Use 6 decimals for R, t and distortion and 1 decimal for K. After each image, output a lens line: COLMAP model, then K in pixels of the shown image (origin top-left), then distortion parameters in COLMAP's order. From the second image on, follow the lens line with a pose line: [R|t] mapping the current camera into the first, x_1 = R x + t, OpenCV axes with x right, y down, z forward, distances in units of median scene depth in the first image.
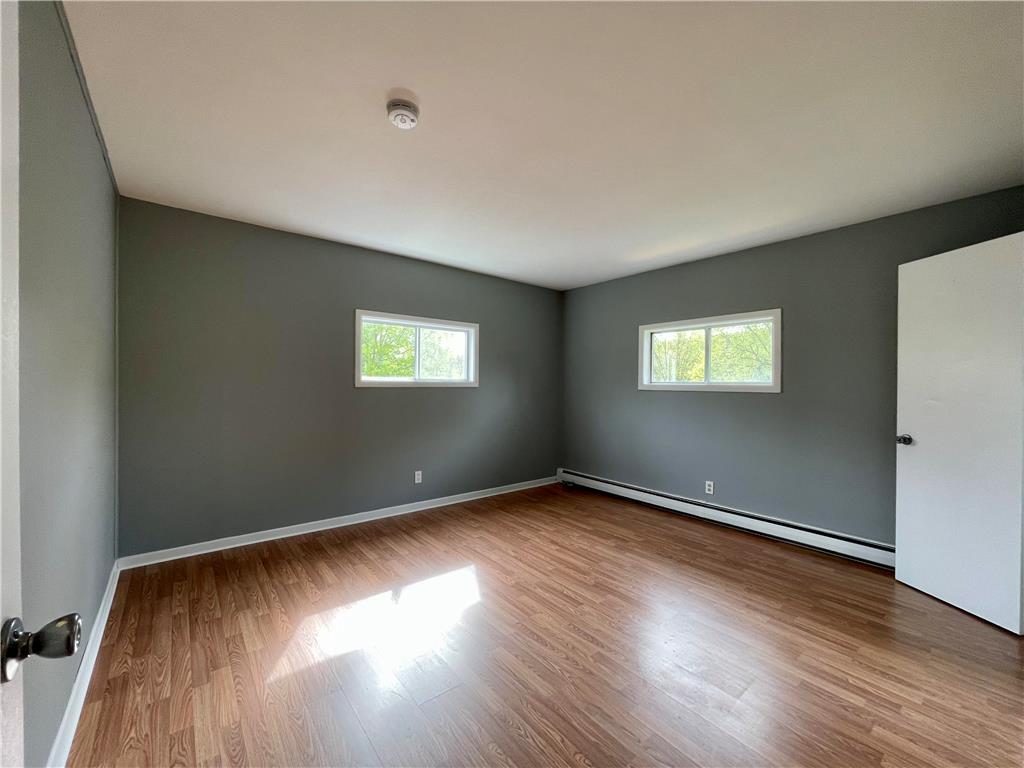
lens RADIAL K [[424.4, 0, 508.4], [0, 424.4, 385.4], [0, 0, 1]] dist [-0.001426, -0.000223]
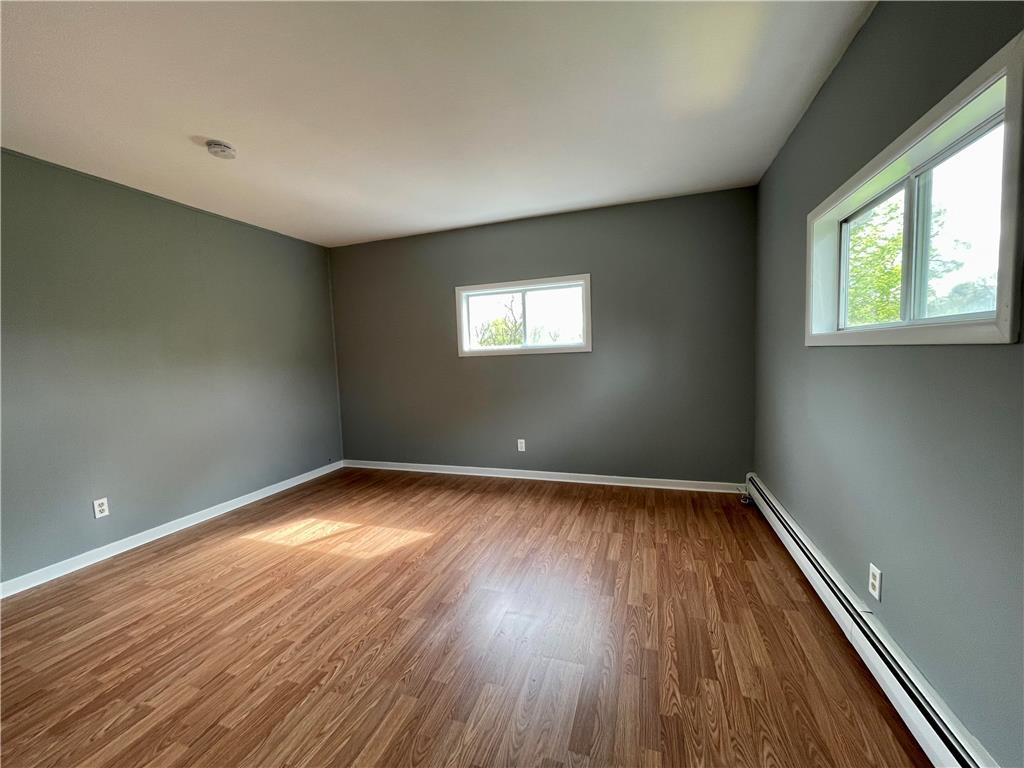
lens RADIAL K [[424.4, 0, 508.4], [0, 424.4, 385.4], [0, 0, 1]] dist [-0.001426, -0.000223]
pose [[0.505578, 0.038041, -0.861942, 0.699488], [0.041865, 0.996769, 0.068548, 0.008845], [0.861764, -0.070742, 0.502352, 0.549027]]
